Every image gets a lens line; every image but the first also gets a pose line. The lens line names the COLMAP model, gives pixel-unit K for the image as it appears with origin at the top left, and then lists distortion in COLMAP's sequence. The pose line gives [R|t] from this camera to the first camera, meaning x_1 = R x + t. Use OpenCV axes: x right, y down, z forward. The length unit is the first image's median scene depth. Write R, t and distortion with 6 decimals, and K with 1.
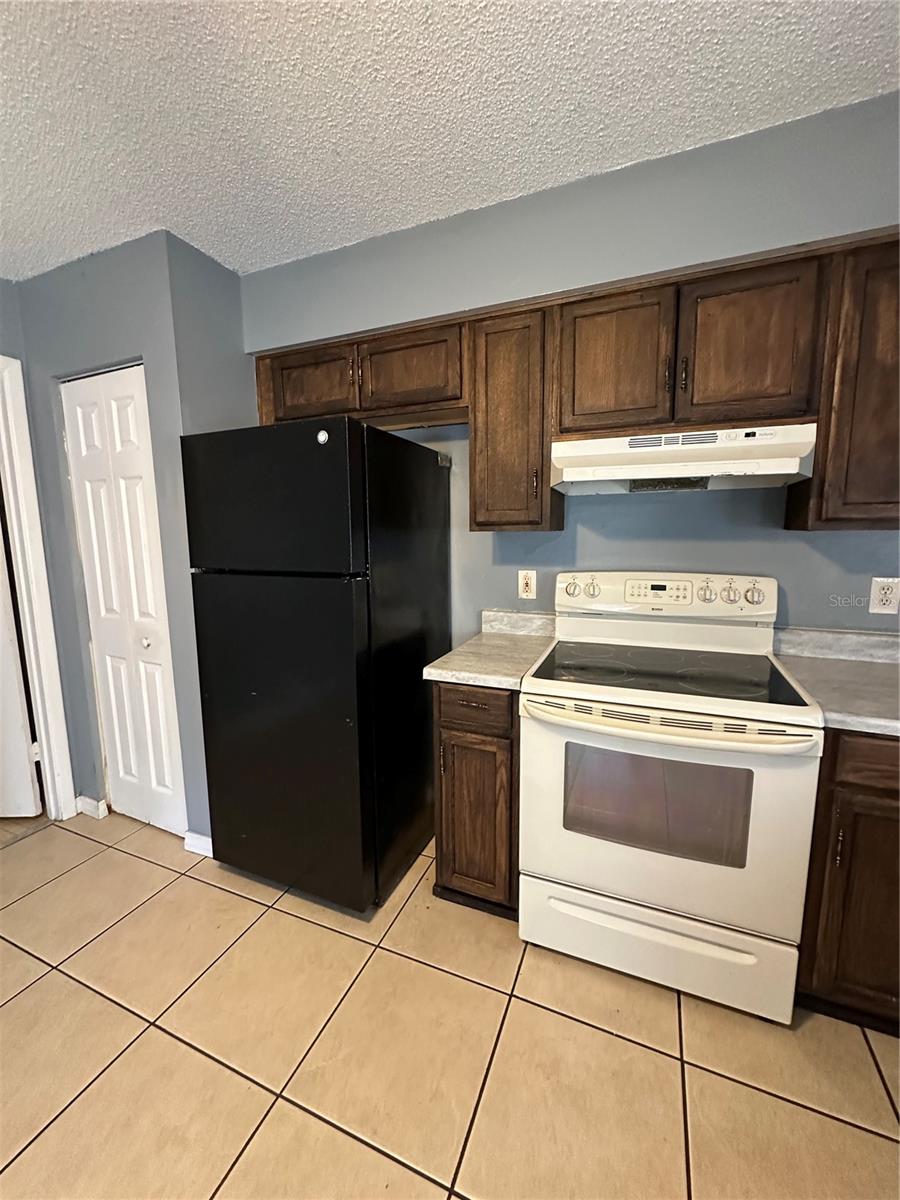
lens RADIAL K [[479.3, 0, 448.3], [0, 479.3, 598.6], [0, 0, 1]] dist [-0.002978, 0.000822]
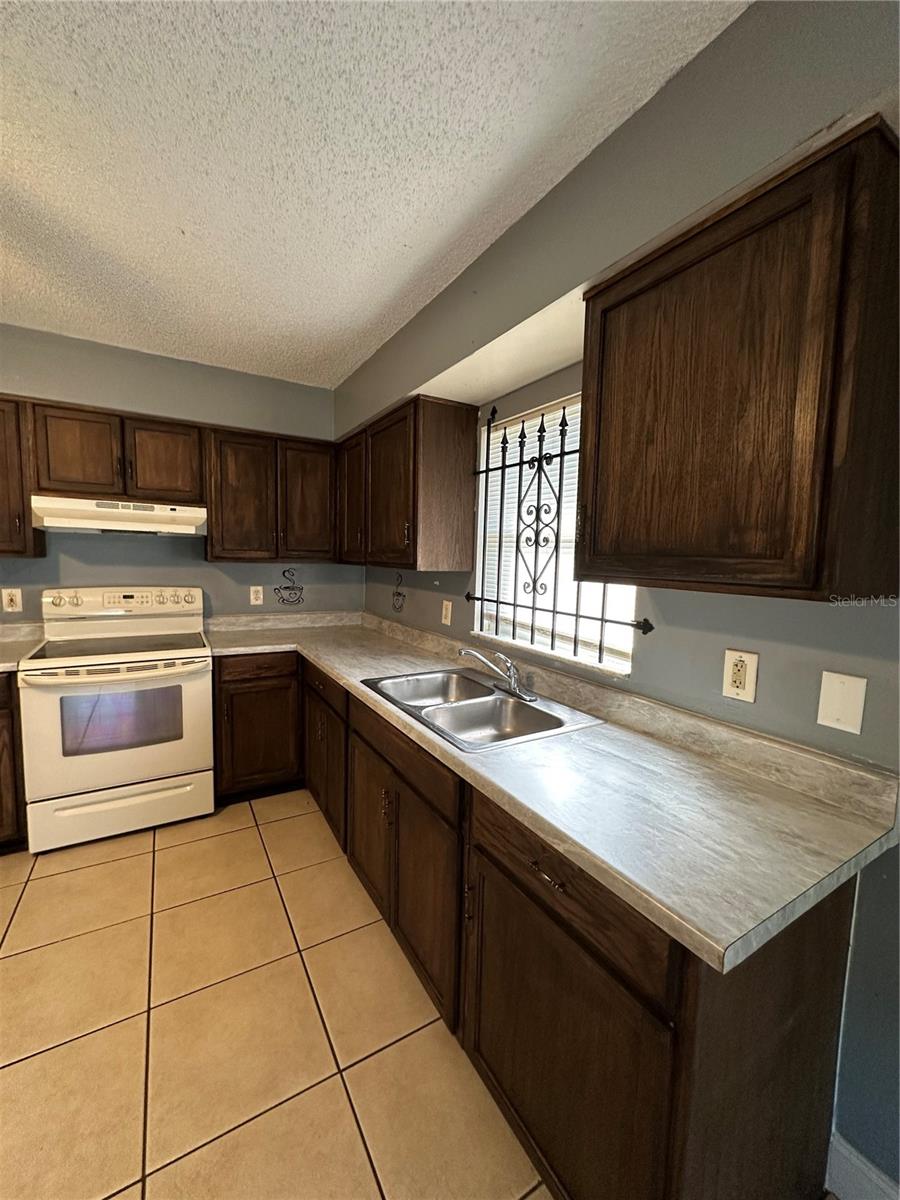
lens RADIAL K [[479.3, 0, 454.1], [0, 479.3, 599.2], [0, 0, 1]] dist [-0.002978, 0.000822]
pose [[0.585828, -0.045259, 0.809171, -0.212912], [0.082486, 0.996584, -0.003977, 0.085716], [-0.806227, 0.069075, 0.587560, -0.827391]]
